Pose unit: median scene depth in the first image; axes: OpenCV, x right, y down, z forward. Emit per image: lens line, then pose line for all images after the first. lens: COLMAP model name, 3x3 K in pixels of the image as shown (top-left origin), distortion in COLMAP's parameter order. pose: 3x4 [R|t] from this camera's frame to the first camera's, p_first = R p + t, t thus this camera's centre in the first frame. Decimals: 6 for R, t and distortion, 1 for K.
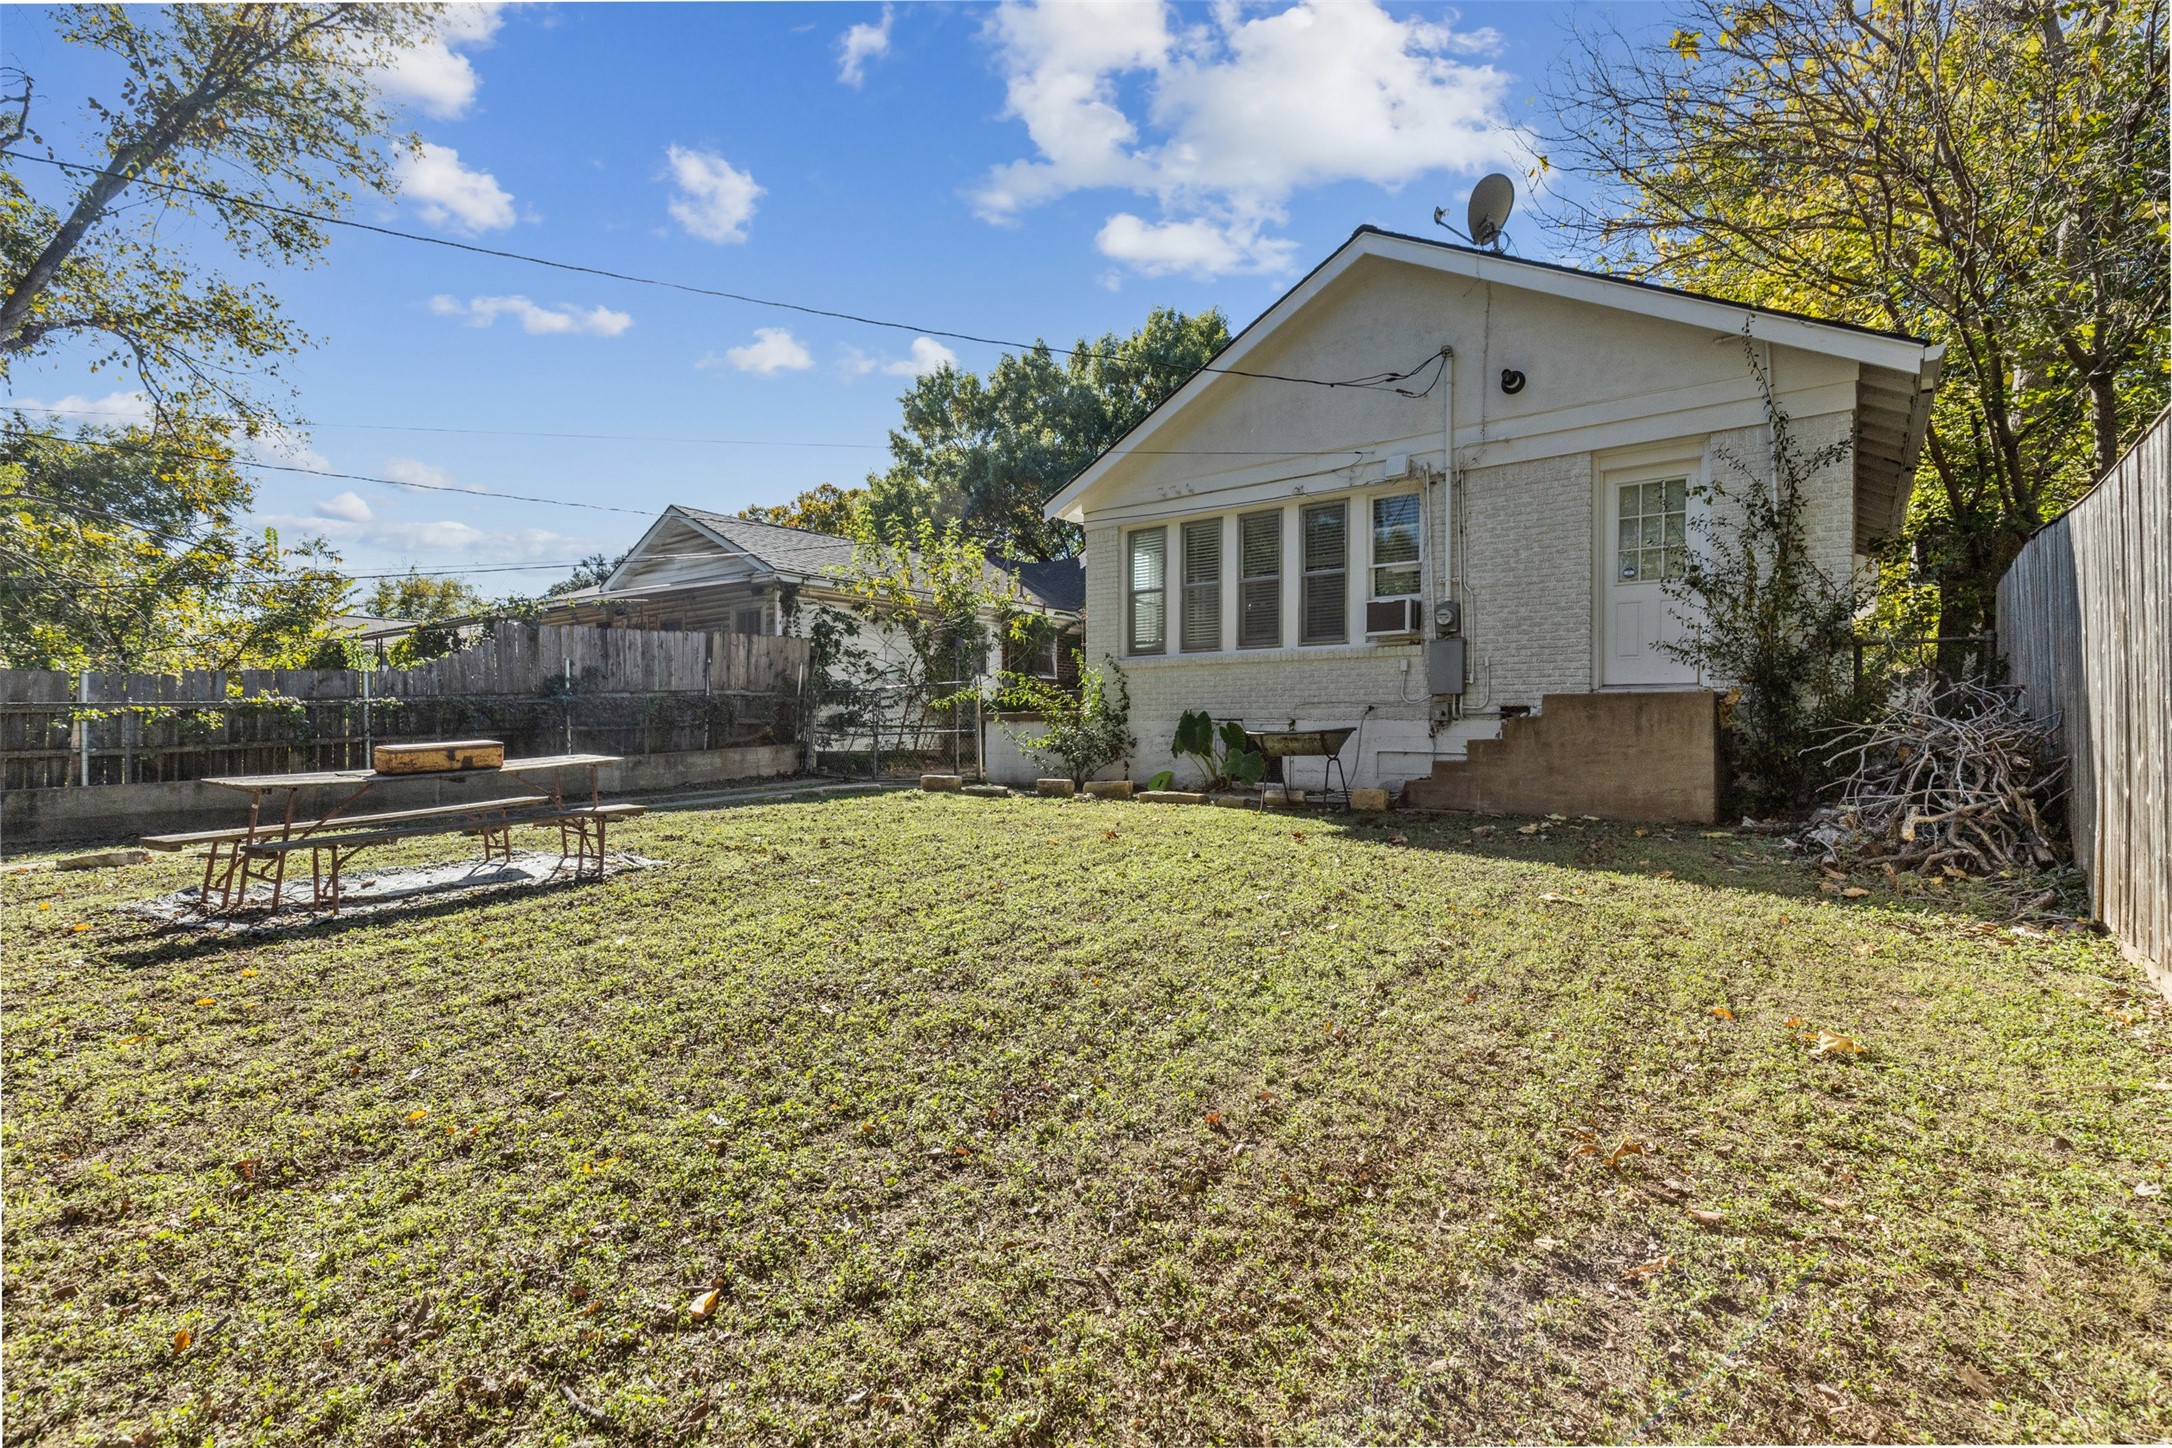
lens RADIAL K [[996.5, 0, 1115.2], [0, 996.5, 727.0], [0, 0, 1]] dist [0.002807, 0.000063]
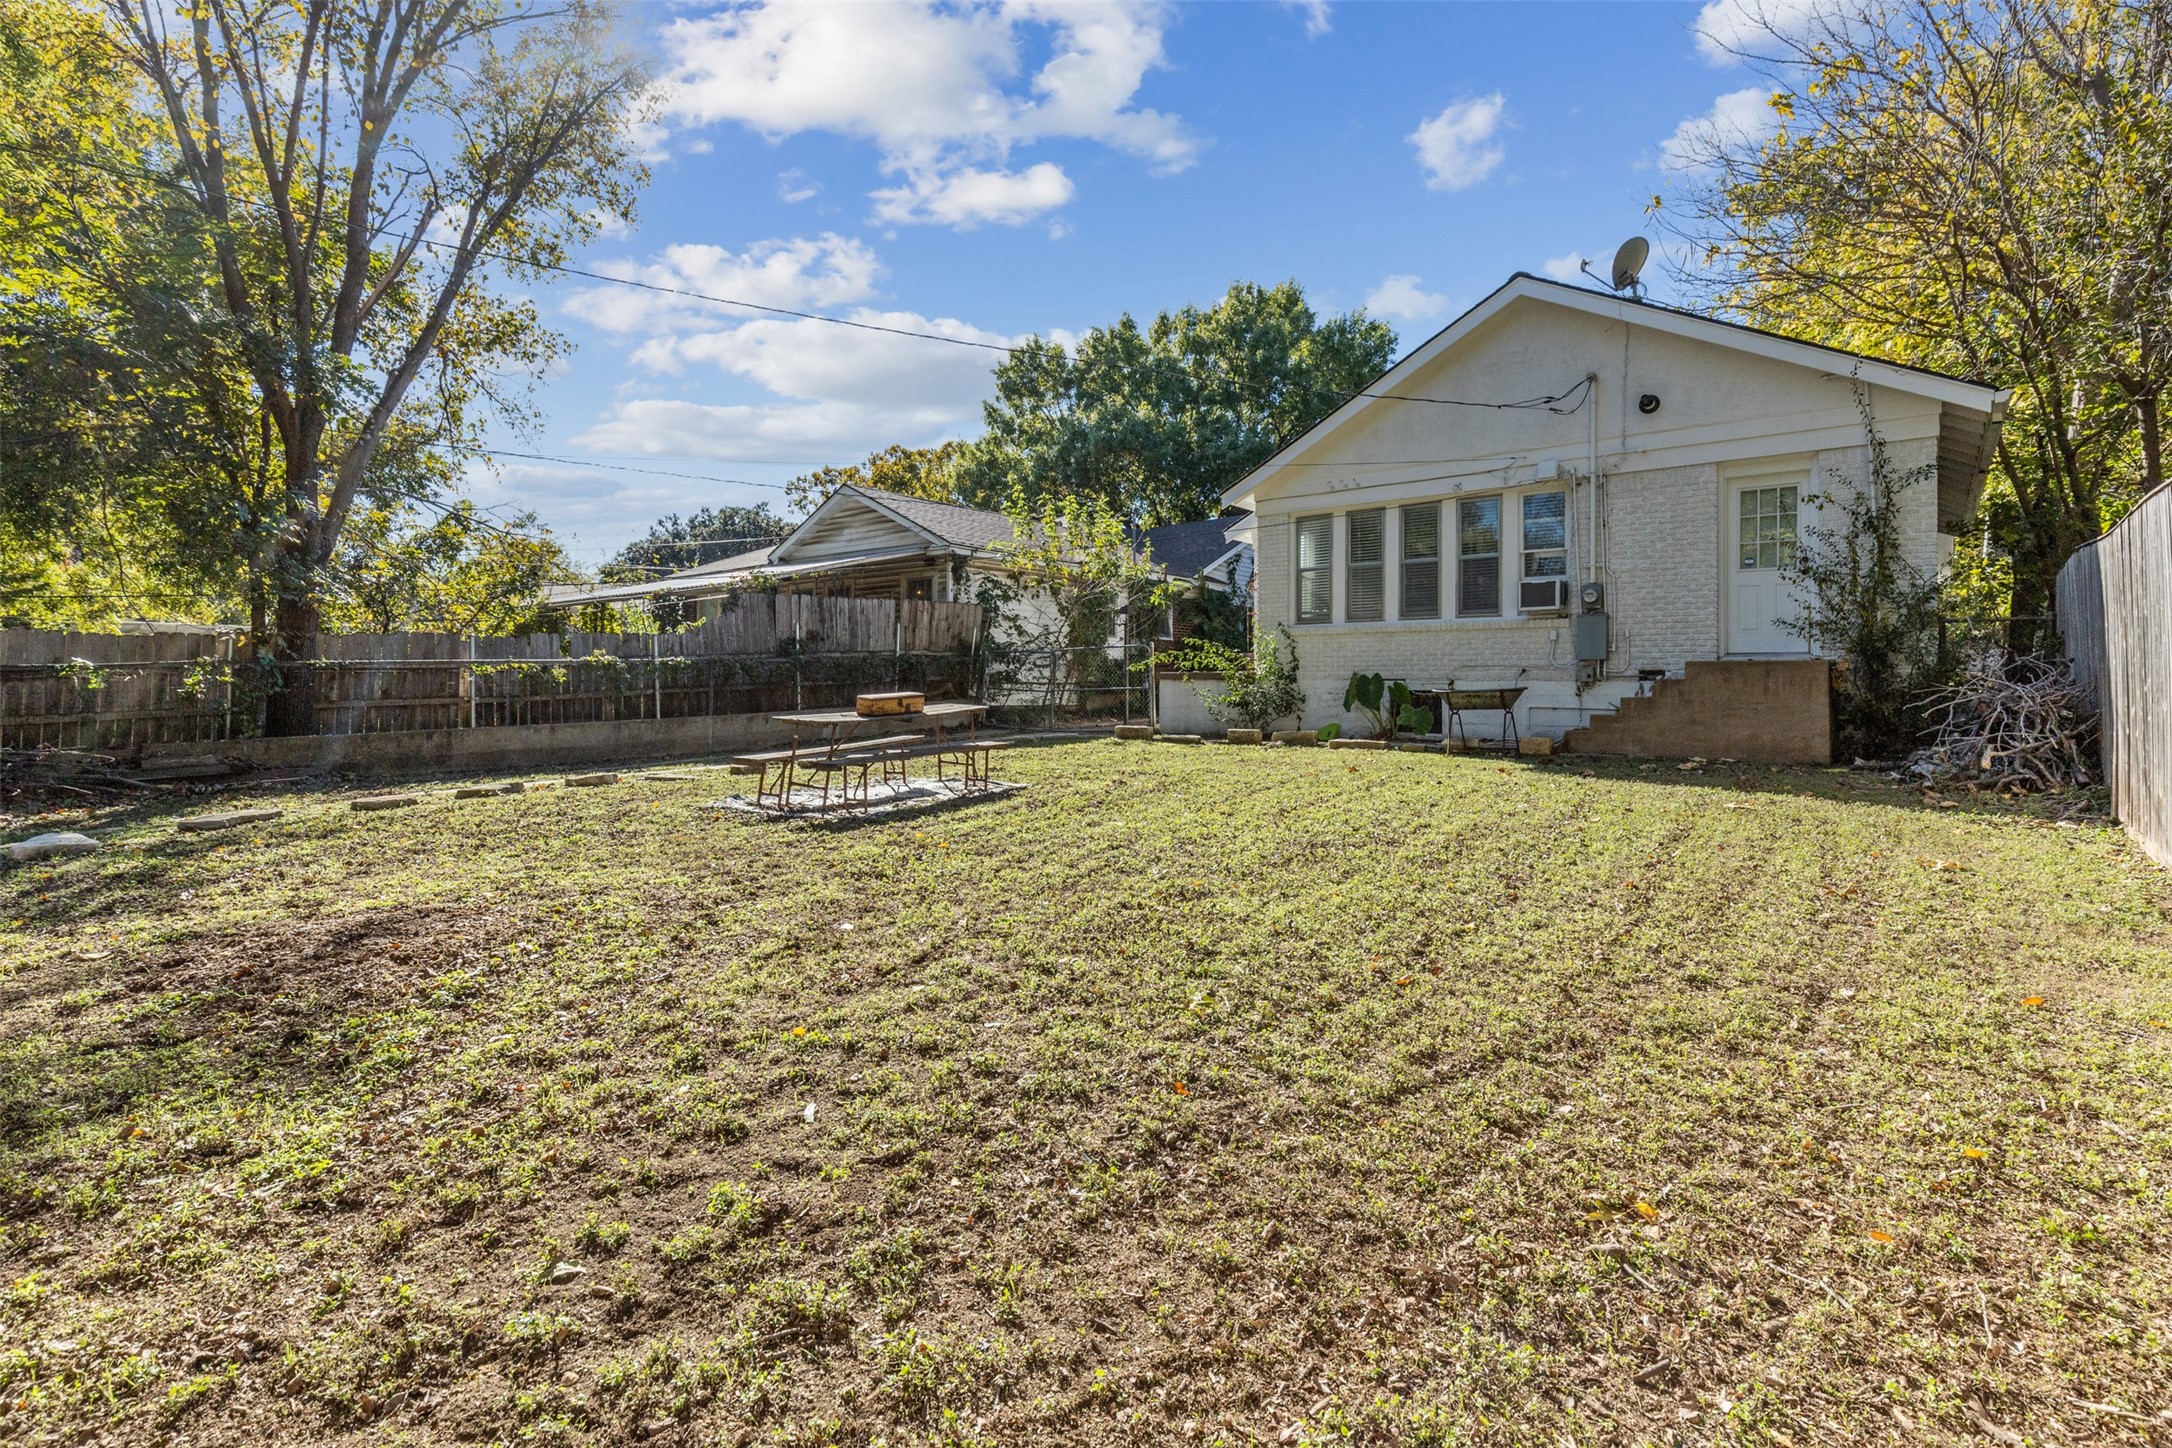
lens RADIAL K [[1042.1, 0, 1097.8], [0, 1042.1, 665.5], [0, 0, 1]] dist [-0.002169, -0.000321]
pose [[0.999446, 0.006051, -0.032727, -0.212633], [-0.006671, 0.999800, -0.018880, 0.001573], [0.032606, 0.019088, 0.999286, -0.263979]]
